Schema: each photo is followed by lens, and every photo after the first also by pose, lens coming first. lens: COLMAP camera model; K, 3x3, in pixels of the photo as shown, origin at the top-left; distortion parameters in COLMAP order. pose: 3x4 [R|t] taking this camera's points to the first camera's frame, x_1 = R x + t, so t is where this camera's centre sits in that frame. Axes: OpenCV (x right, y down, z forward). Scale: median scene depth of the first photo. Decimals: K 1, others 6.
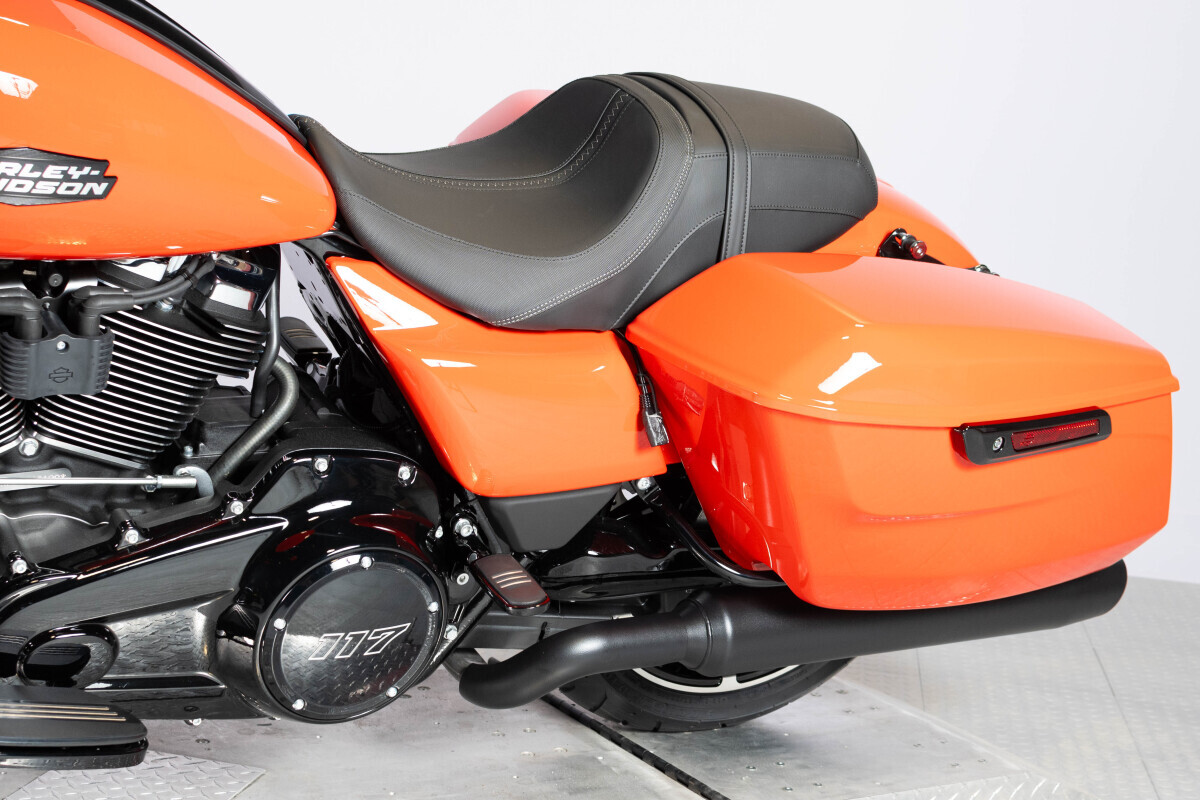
lens RADIAL K [[1954.6, 0, 600.0], [0, 1954.6, 400.0], [0, 0, 1]] dist [-0.067324, 0.719937]
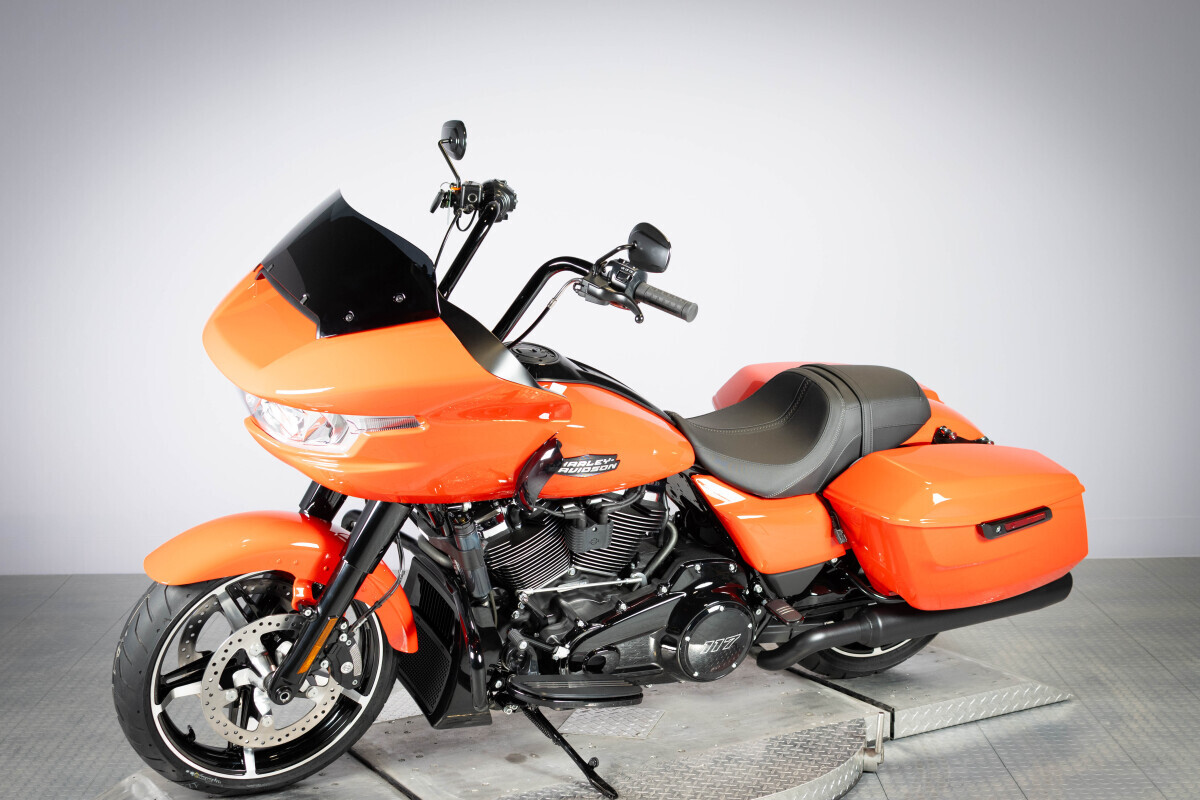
lens RADIAL K [[1763.9, 0, 599.0], [0, 1763.9, 462.1], [0, 0, 1]] dist [0.046954, 0.083903]
pose [[0.995098, -0.091897, -0.036528, -0.163406], [0.092427, 0.995634, 0.013084, -0.120460], [0.035166, -0.016396, 0.999247, -1.002737]]
